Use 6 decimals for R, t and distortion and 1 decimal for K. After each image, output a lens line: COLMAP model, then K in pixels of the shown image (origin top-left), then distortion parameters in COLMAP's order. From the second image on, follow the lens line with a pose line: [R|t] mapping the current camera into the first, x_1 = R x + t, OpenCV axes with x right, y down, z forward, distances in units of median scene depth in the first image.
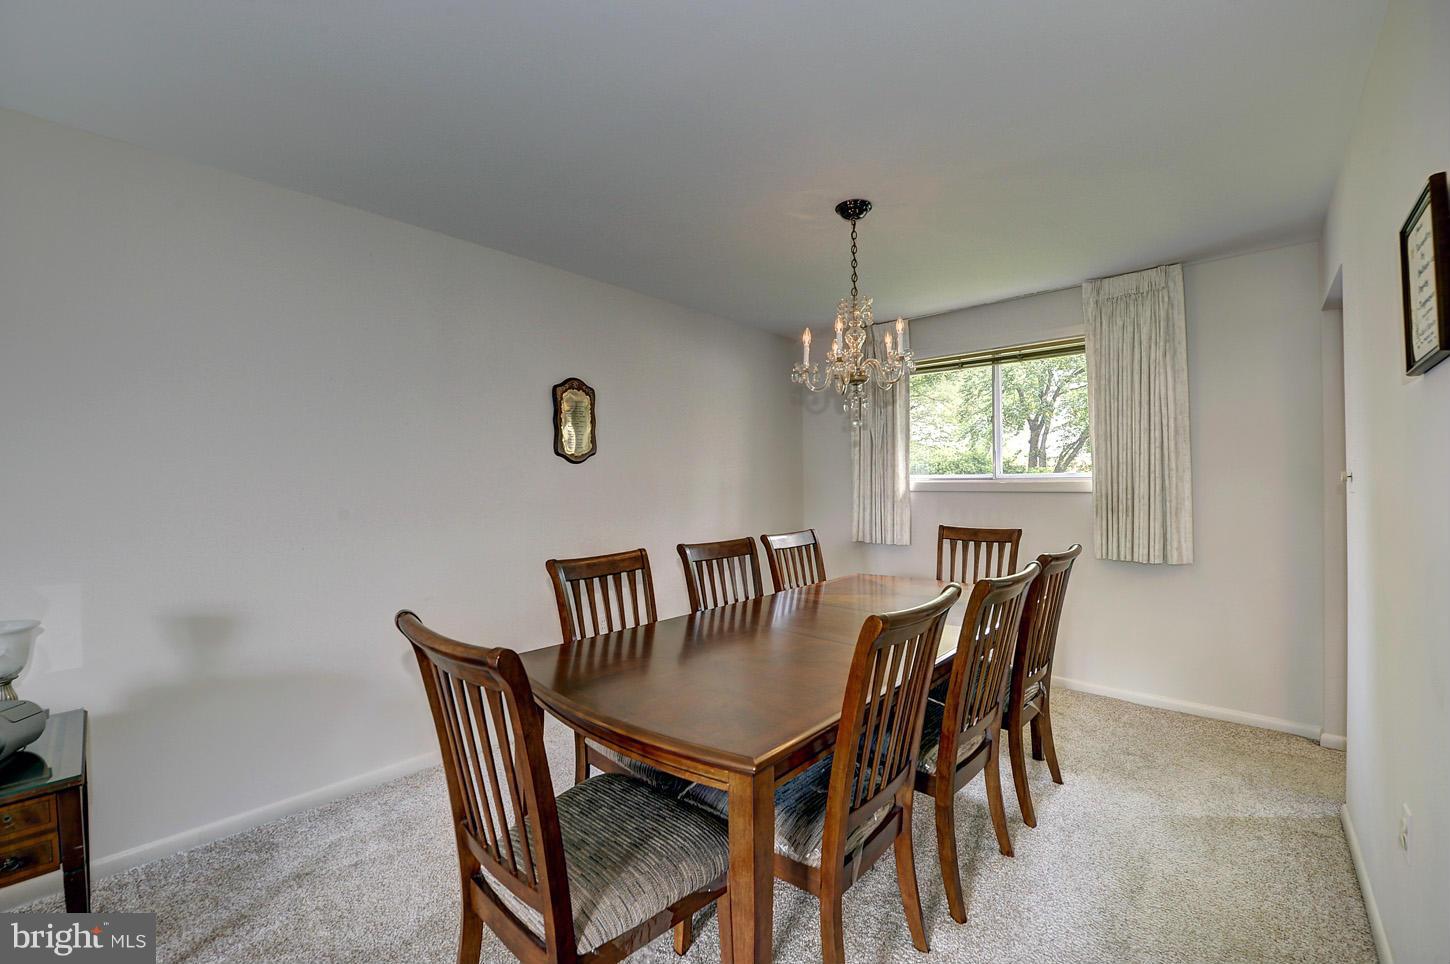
lens RADIAL K [[577.9, 0, 727.9], [0, 577.9, 484.7], [0, 0, 1]] dist [-0.000808, -0.000172]
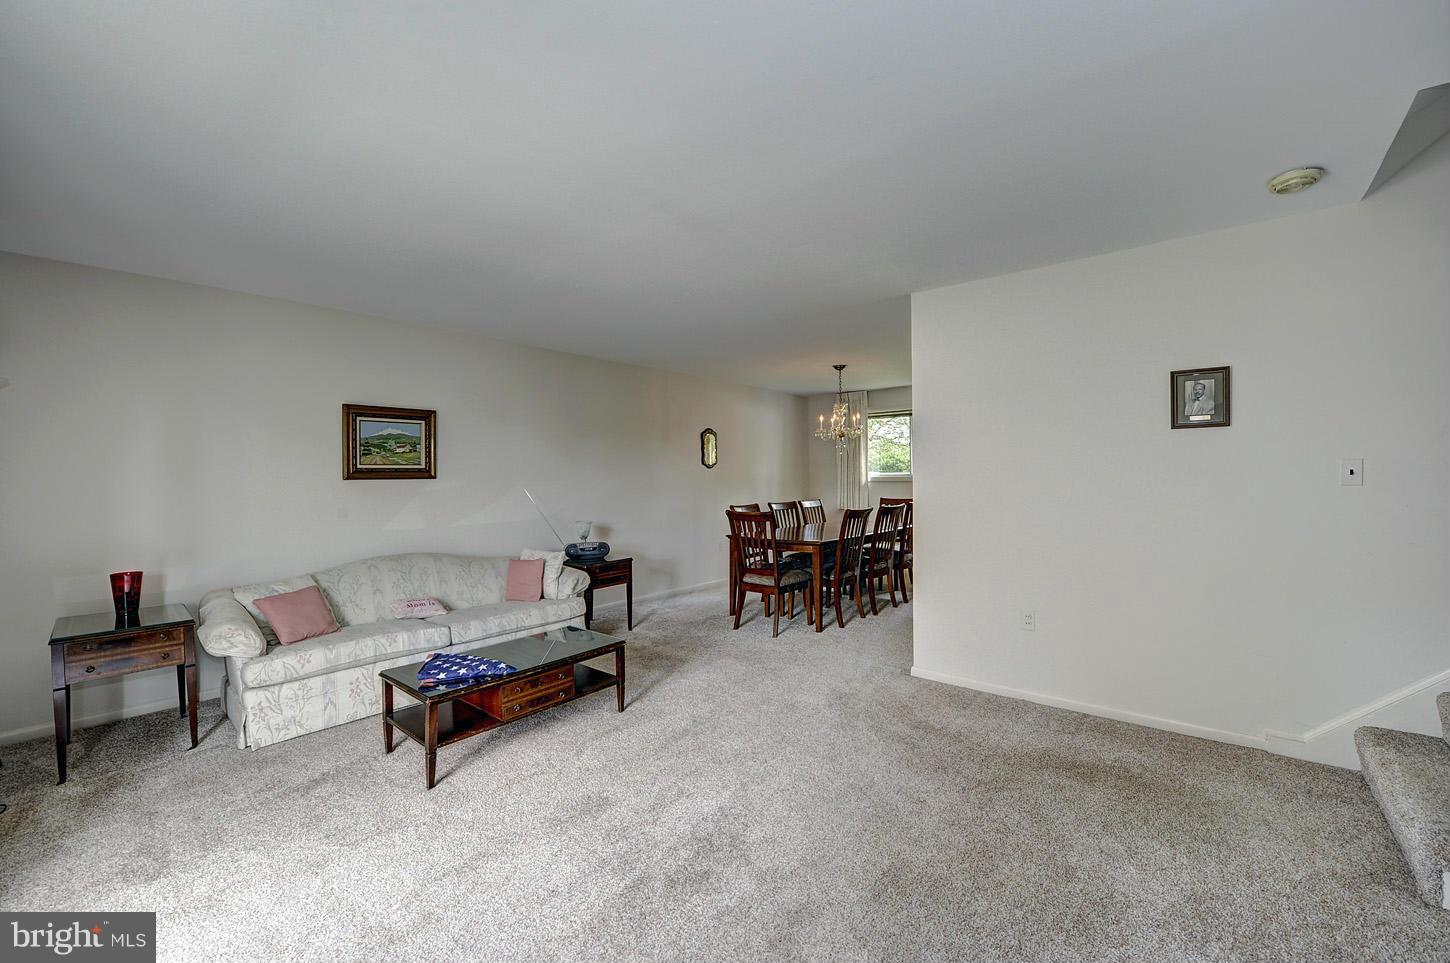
lens RADIAL K [[577.9, 0, 721.1], [0, 577.9, 481.5], [0, 0, 1]] dist [-0.000808, -0.000172]
pose [[0.999657, -0.002705, 0.026034, -0.295149], [0.002657, 0.999995, 0.001893, 0.009324], [-0.026039, -0.001823, 0.999659, -1.208347]]
